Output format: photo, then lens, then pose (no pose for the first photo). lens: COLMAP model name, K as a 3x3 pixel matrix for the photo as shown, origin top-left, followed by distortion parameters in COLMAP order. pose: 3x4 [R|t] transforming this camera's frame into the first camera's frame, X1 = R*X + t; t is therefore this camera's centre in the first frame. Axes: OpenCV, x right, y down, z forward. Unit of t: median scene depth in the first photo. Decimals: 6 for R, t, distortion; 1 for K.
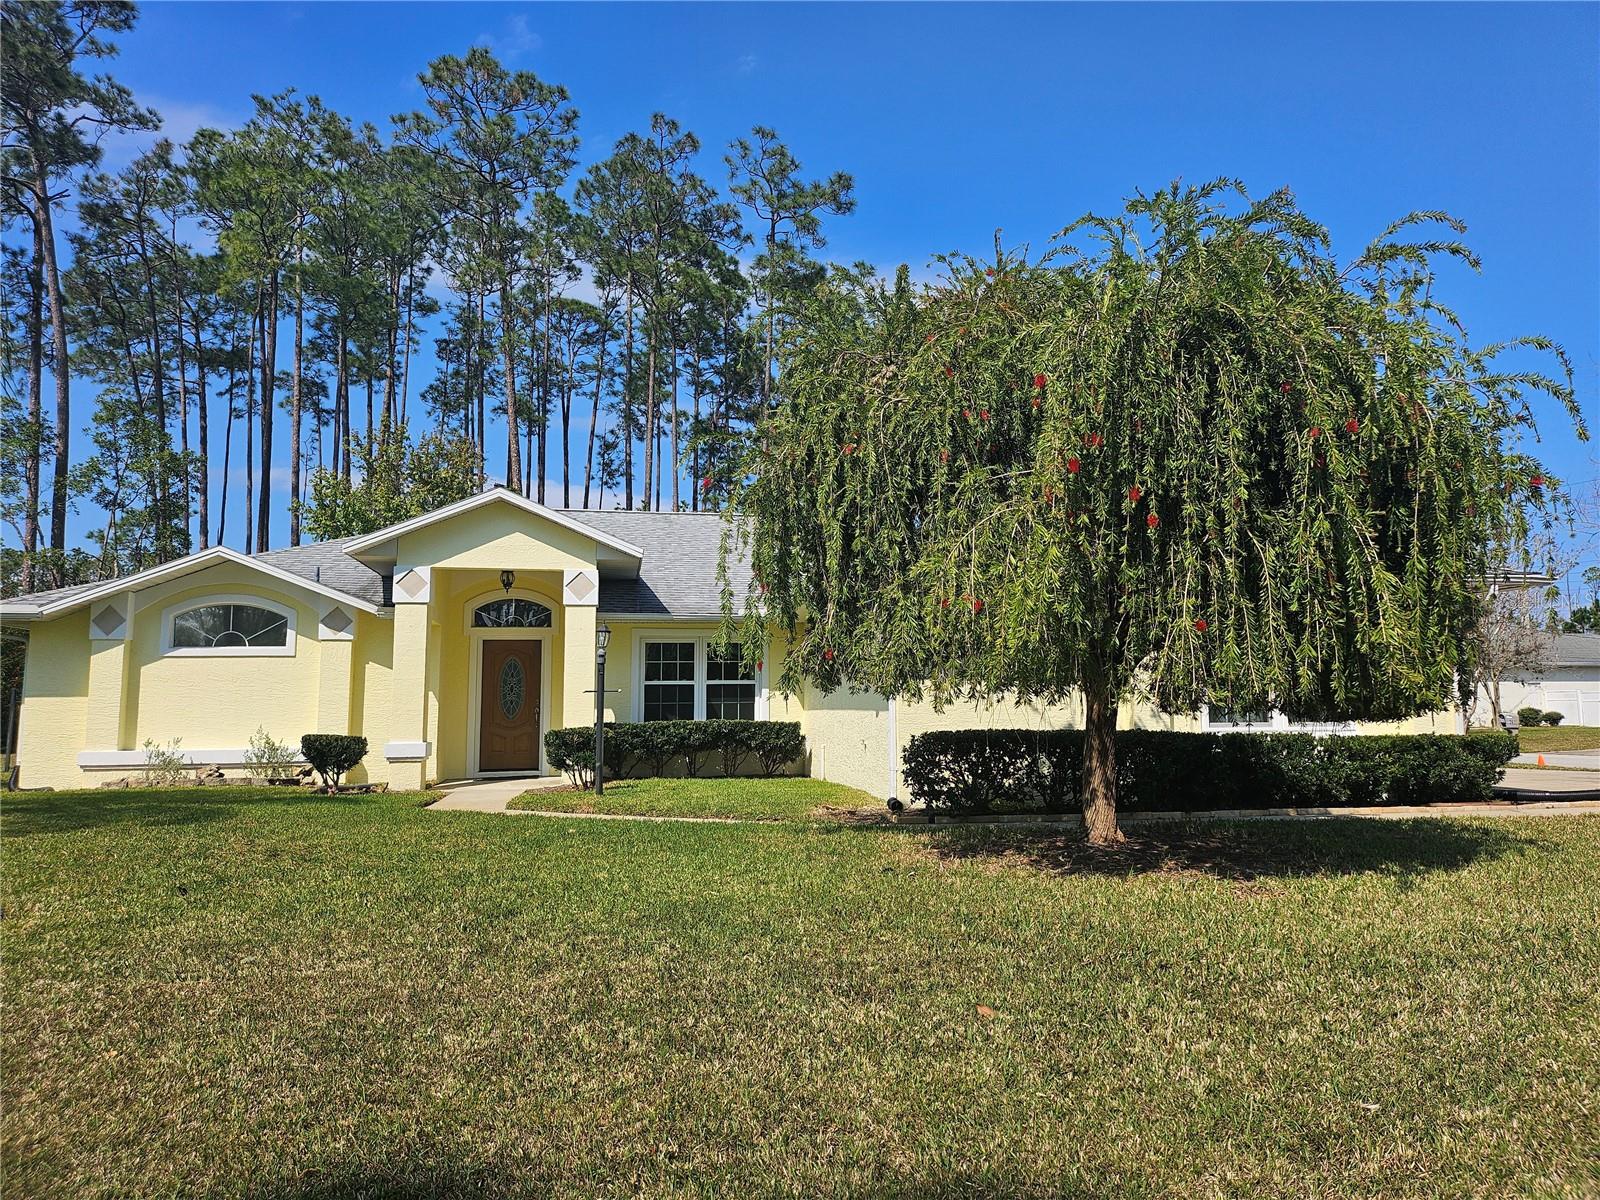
lens RADIAL K [[977.3, 0, 800.7], [0, 977.3, 569.5], [0, 0, 1]] dist [0.001561, 0.000383]
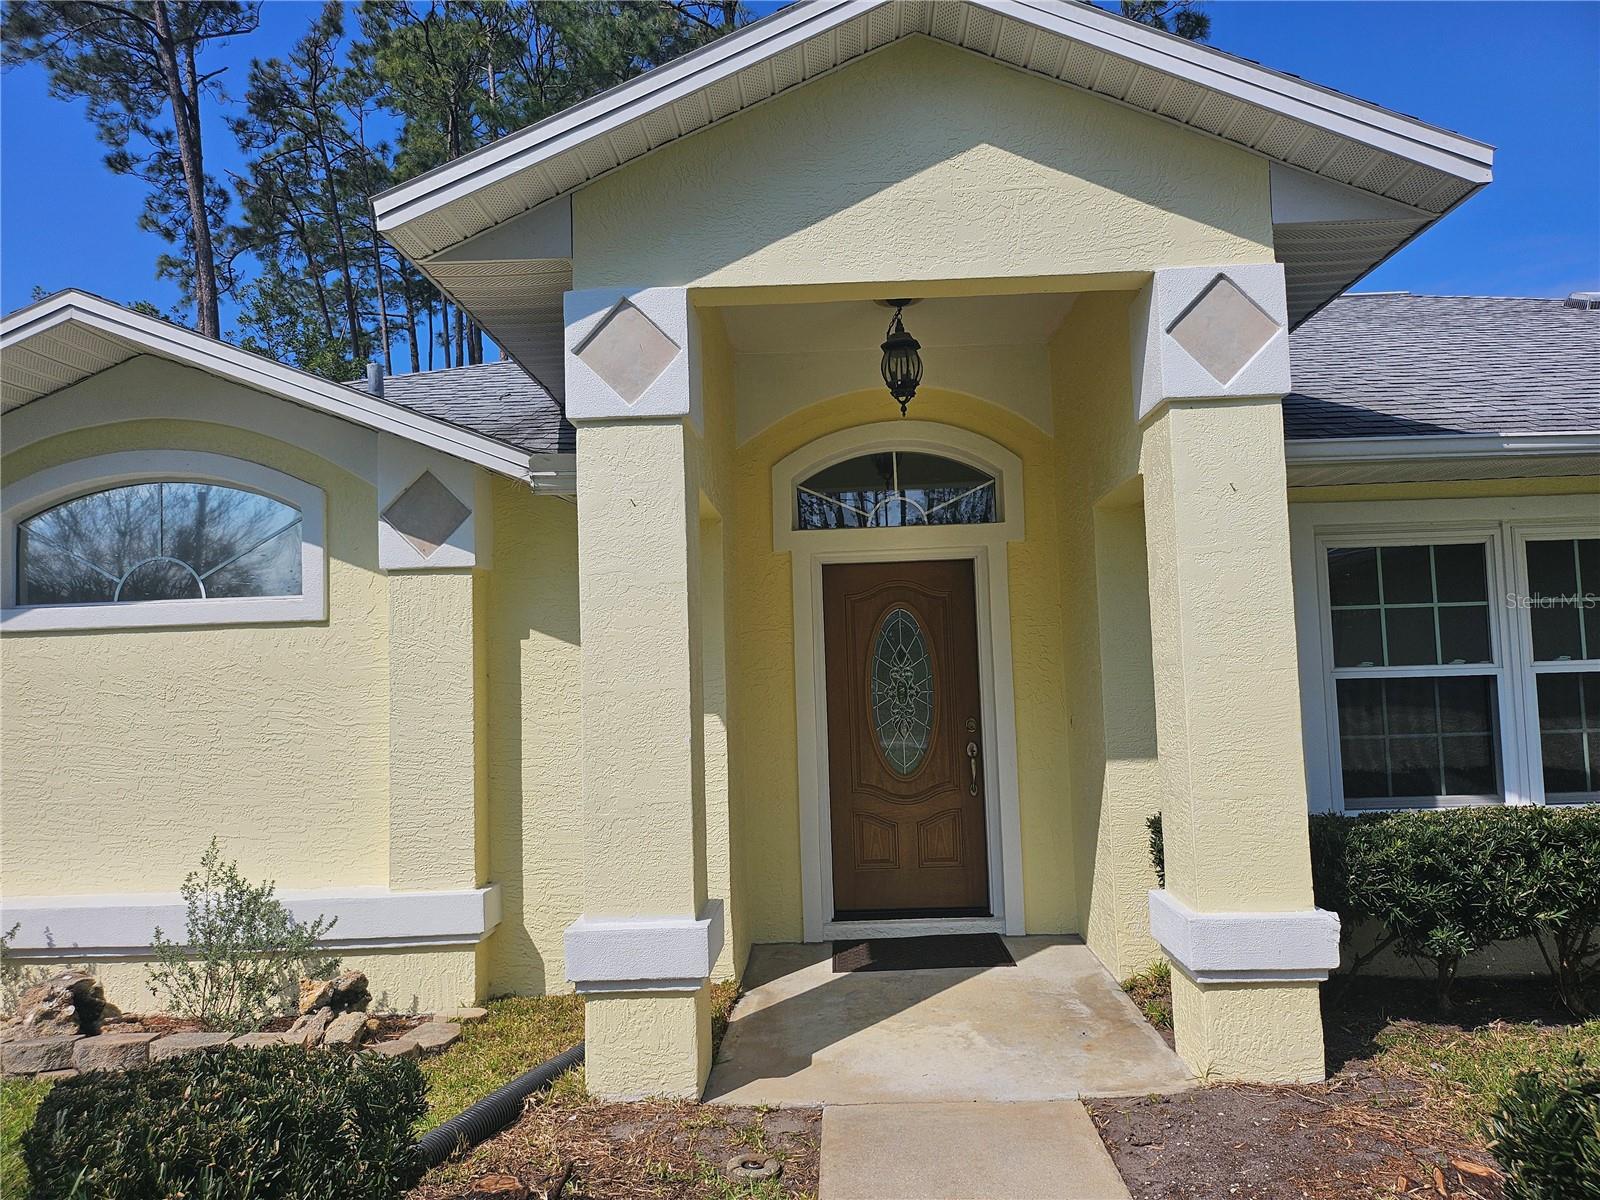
lens RADIAL K [[977.3, 0, 800.7], [0, 977.3, 569.5], [0, 0, 1]] dist [0.001561, 0.000383]
pose [[0.972681, -0.043491, -0.228034, -0.266803], [0.051857, 0.998179, 0.030821, 0.066402], [0.226278, -0.041804, 0.973165, 0.681570]]
